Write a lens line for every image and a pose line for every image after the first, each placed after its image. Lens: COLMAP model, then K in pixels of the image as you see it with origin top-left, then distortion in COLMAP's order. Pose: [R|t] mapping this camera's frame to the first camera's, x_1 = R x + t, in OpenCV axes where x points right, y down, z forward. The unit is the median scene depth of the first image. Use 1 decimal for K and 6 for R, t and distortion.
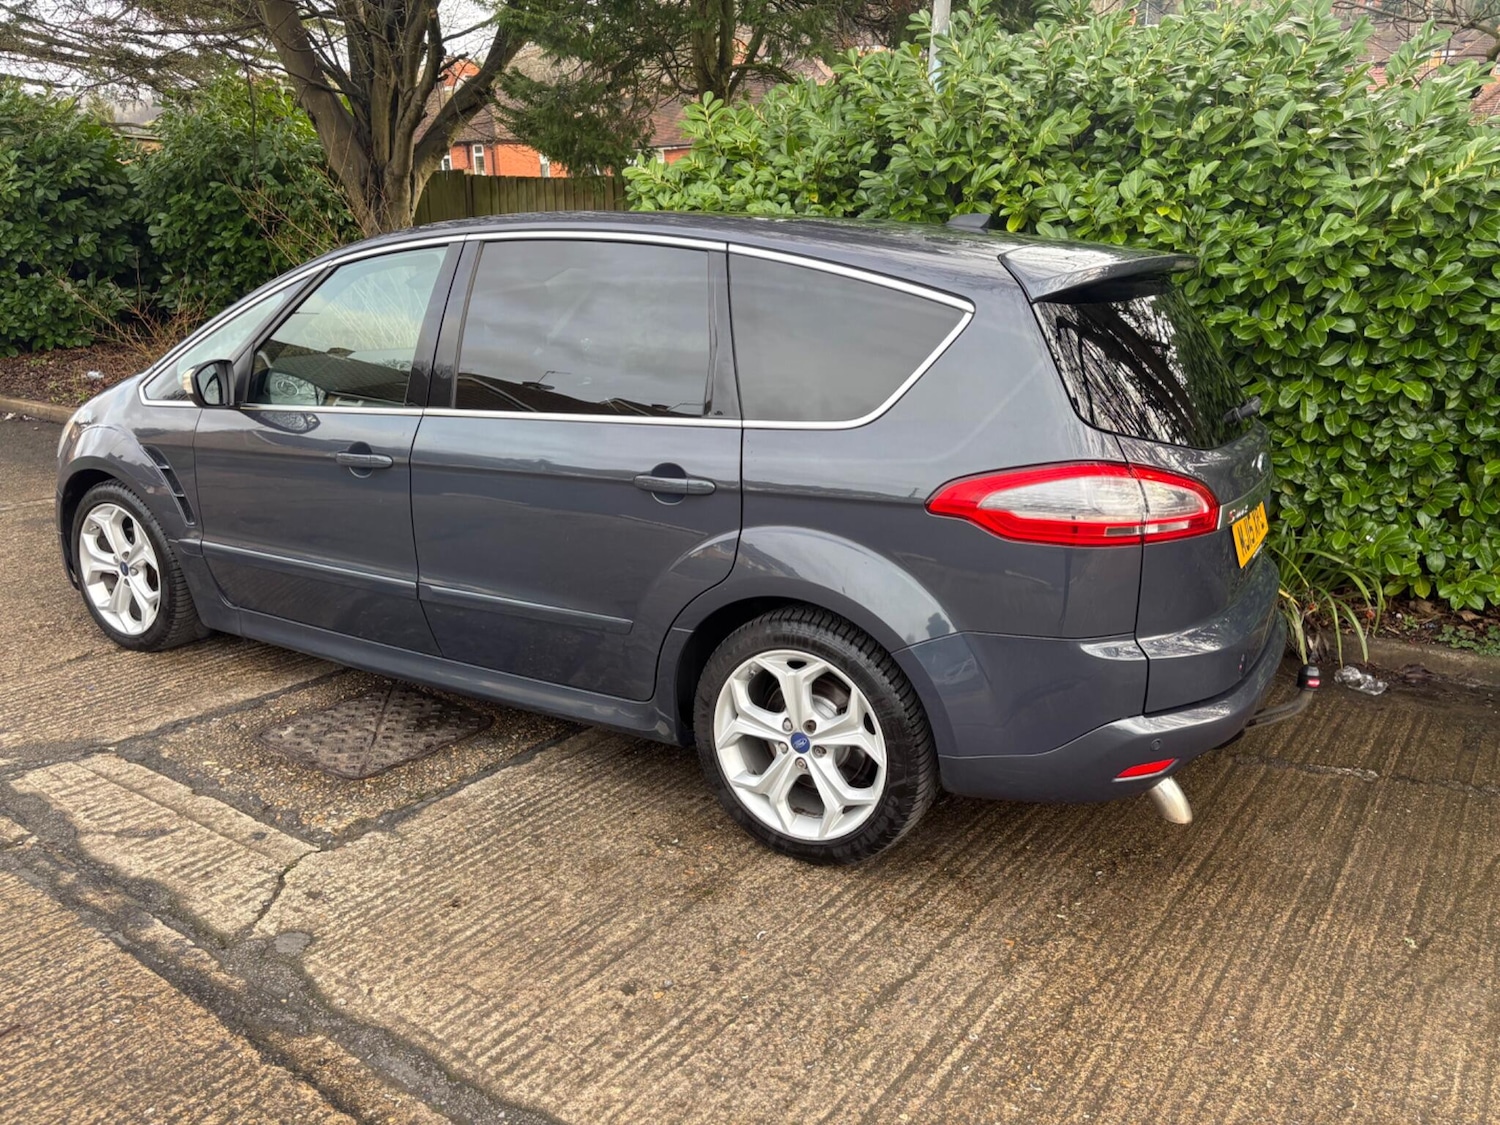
lens RADIAL K [[1115.3, 0, 745.4], [0, 1115.3, 540.1], [0, 0, 1]] dist [0.047287, -0.053096]
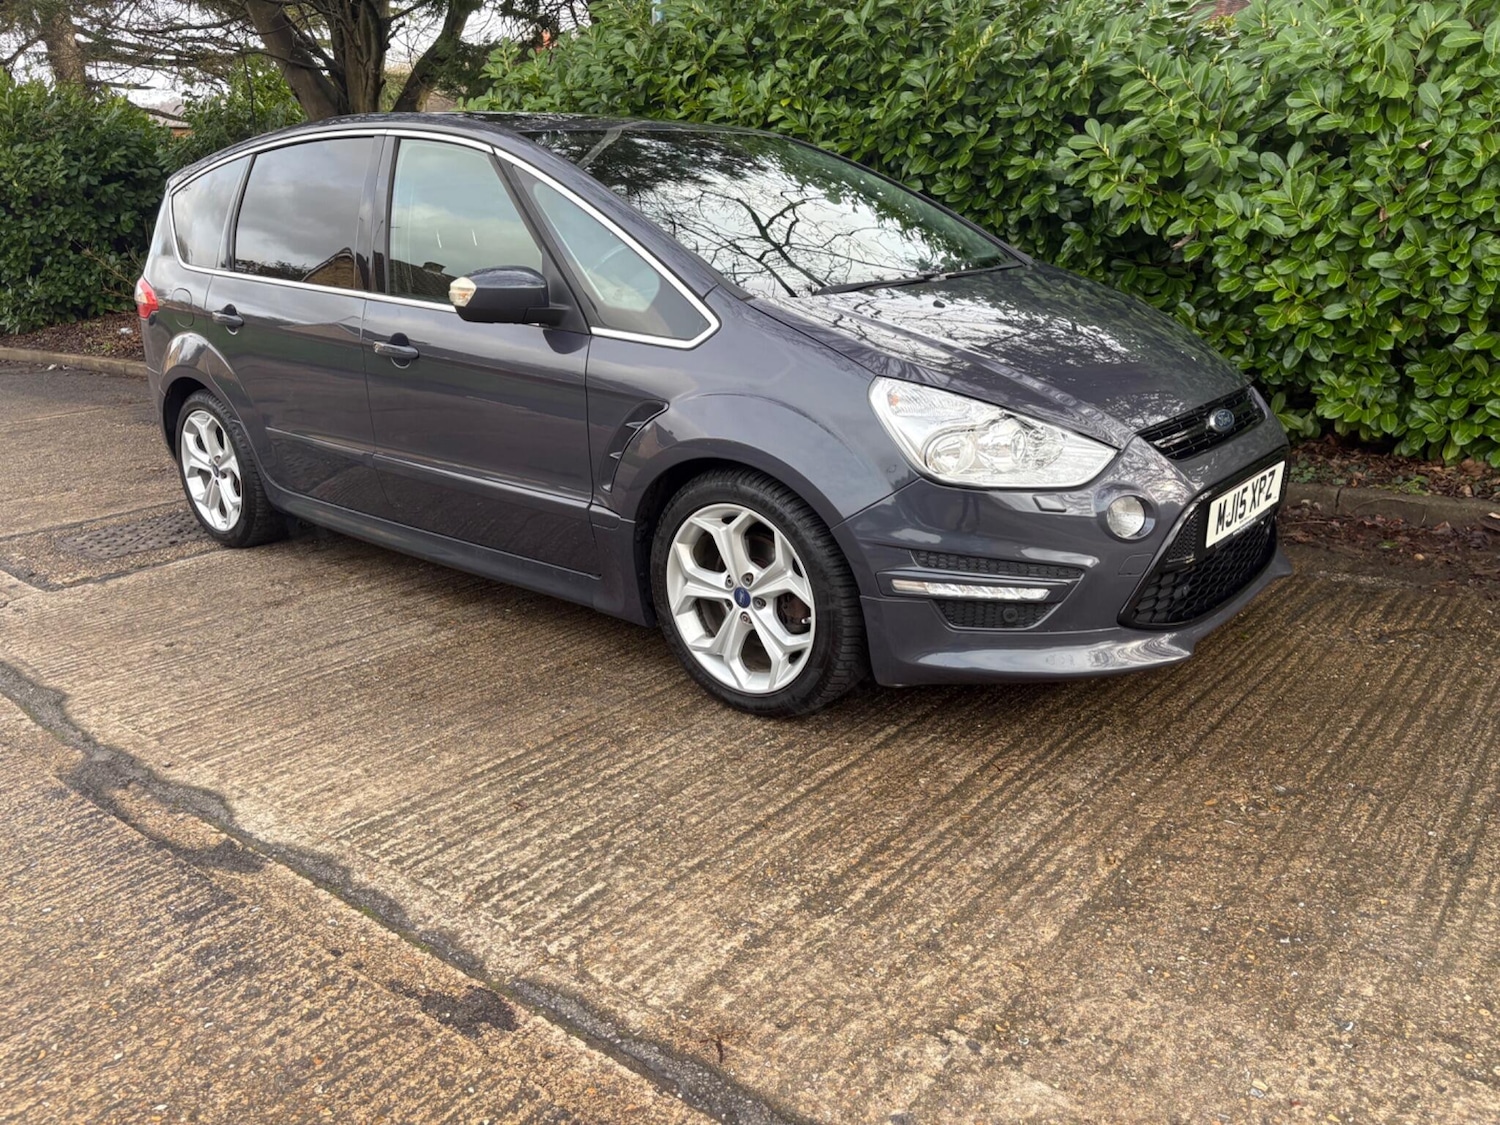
lens RADIAL K [[1105.1, 0, 728.3], [0, 1105.1, 547.5], [0, 0, 1]] dist [0.035296, -0.040467]
pose [[0.991088, -0.033692, -0.128876, 0.482509], [0.039710, 0.998224, 0.044413, 0.134978], [0.127151, -0.049135, 0.990666, -0.216639]]
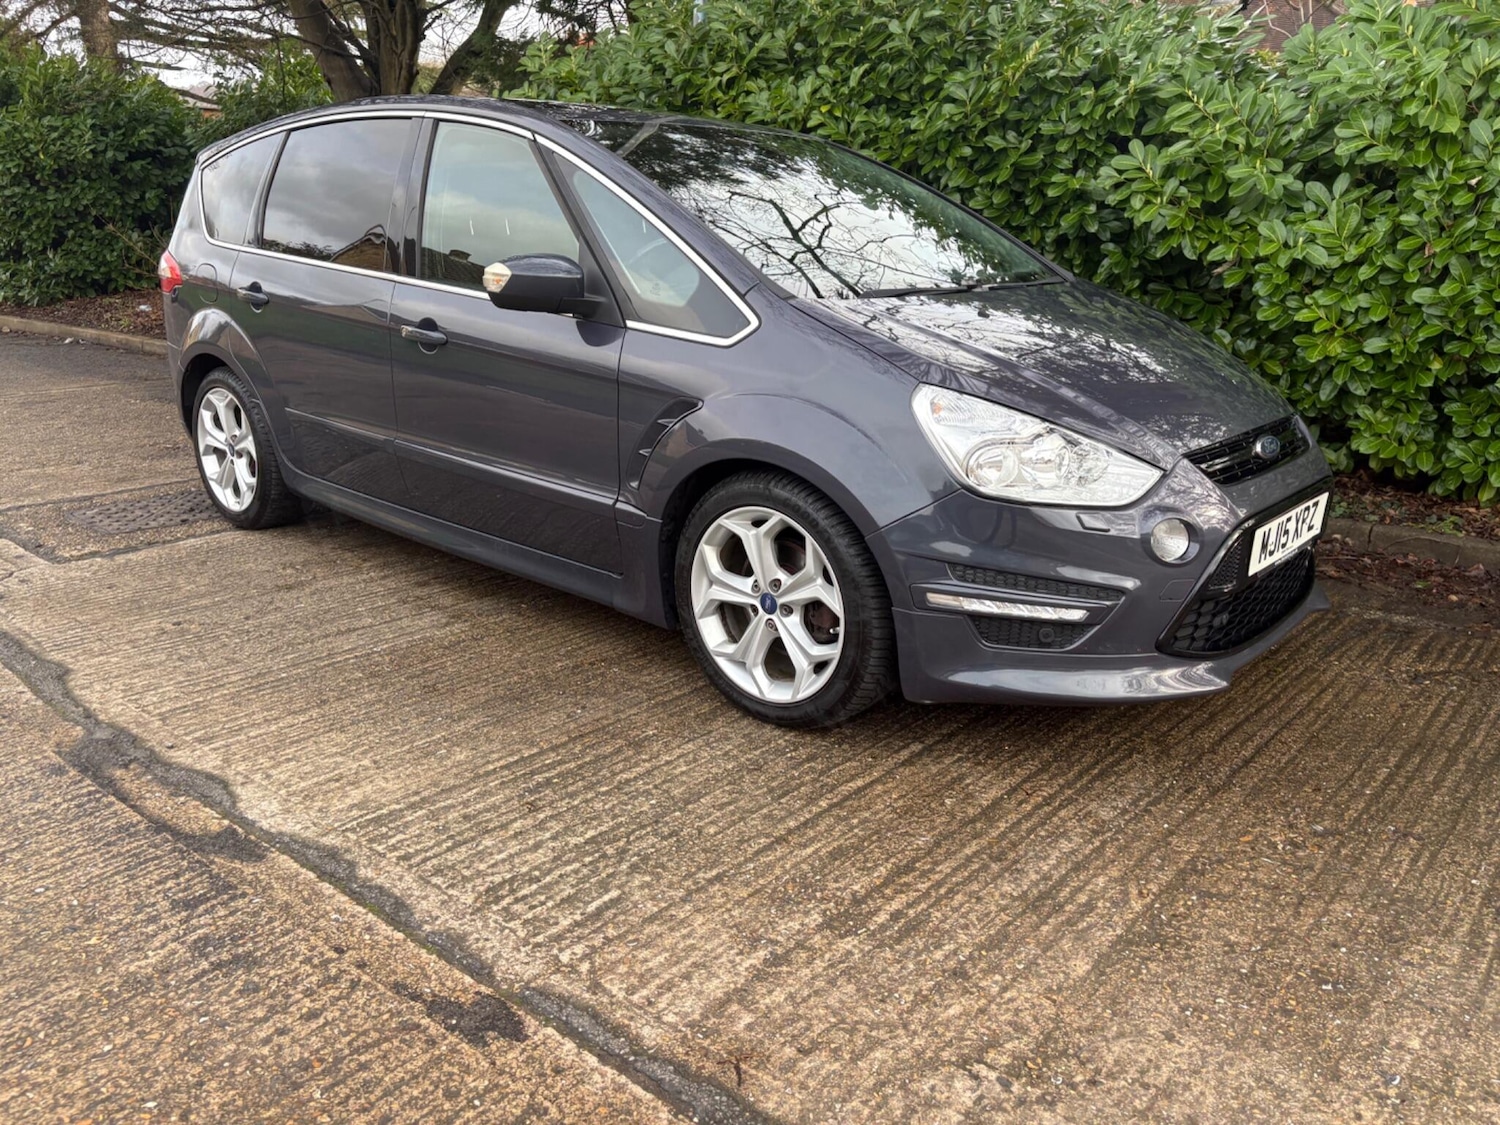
lens RADIAL K [[1106.6, 0, 735.1], [0, 1106.6, 542.4], [0, 0, 1]] dist [0.036557, -0.042886]
pose [[0.991810, 0.014308, -0.126917, 0.466141], [-0.010425, 0.999458, 0.031214, 0.139004], [0.127295, -0.029635, 0.991422, -0.203300]]
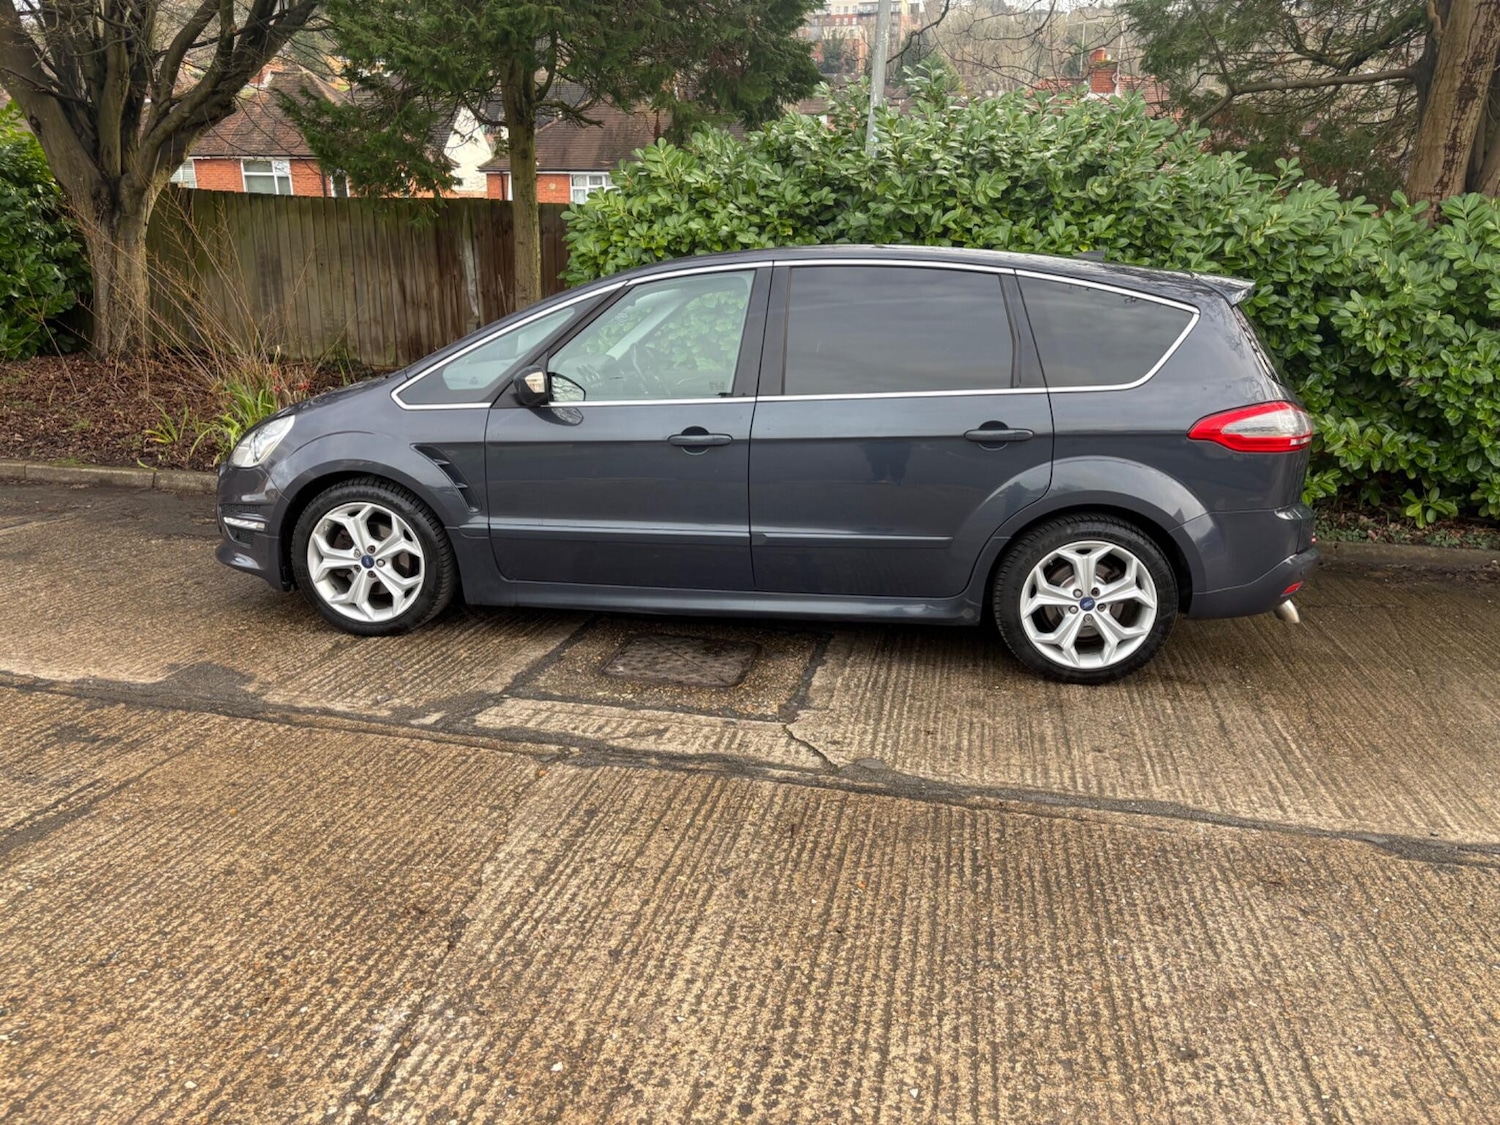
lens RADIAL K [[1117.4, 0, 724.5], [0, 1117.4, 555.3], [0, 0, 1]] dist [0.045119, -0.048964]
pose [[0.923416, -0.086167, 0.374003, -0.657617], [0.088570, 0.996011, 0.010791, 0.039669], [-0.373441, 0.023161, 0.927365, -0.147028]]
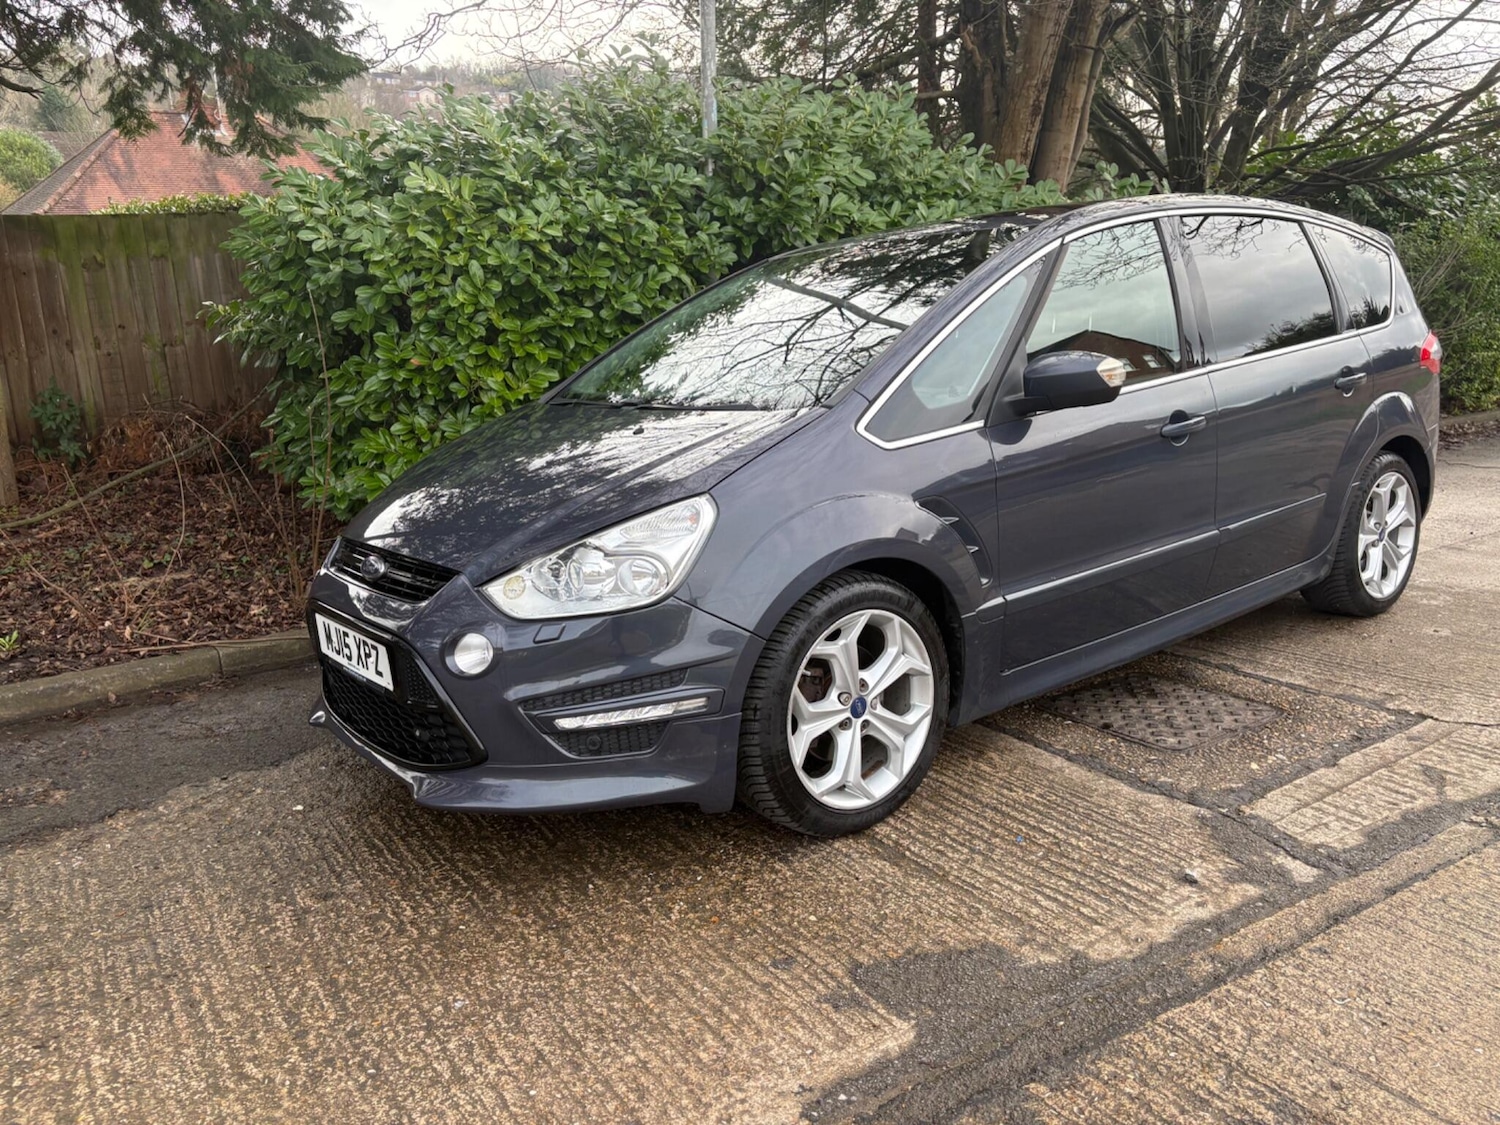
lens RADIAL K [[1131.2, 0, 698.6], [0, 1131.2, 565.3], [0, 0, 1]] dist [0.041512, -0.040422]
pose [[0.384158, -0.233486, 0.893256, -1.200432], [0.281797, 0.950981, 0.127384, -0.170846], [-0.879211, 0.202781, 0.431123, 0.795650]]
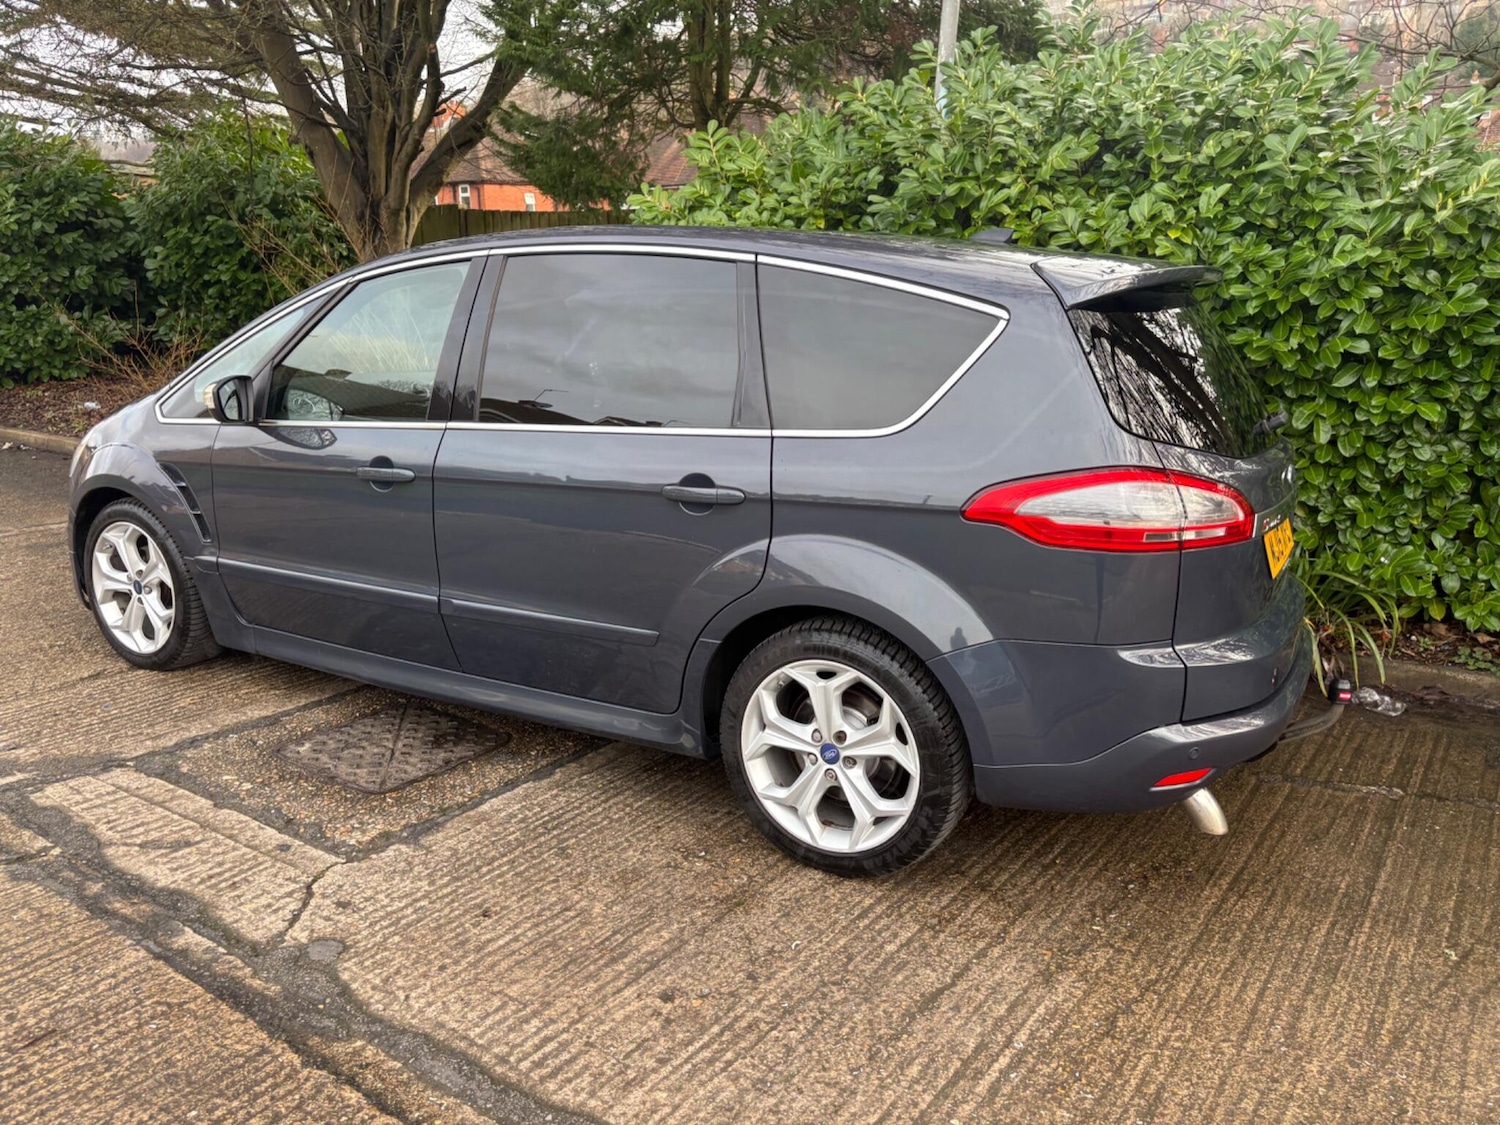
lens RADIAL K [[1117.4, 0, 724.5], [0, 1117.4, 555.3], [0, 0, 1]] dist [0.045119, -0.048964]
pose [[0.999997, 0.001887, -0.001682, -0.030052], [-0.001923, 0.999765, -0.021580, 0.018222], [0.001641, 0.021583, 0.999766, -0.000153]]
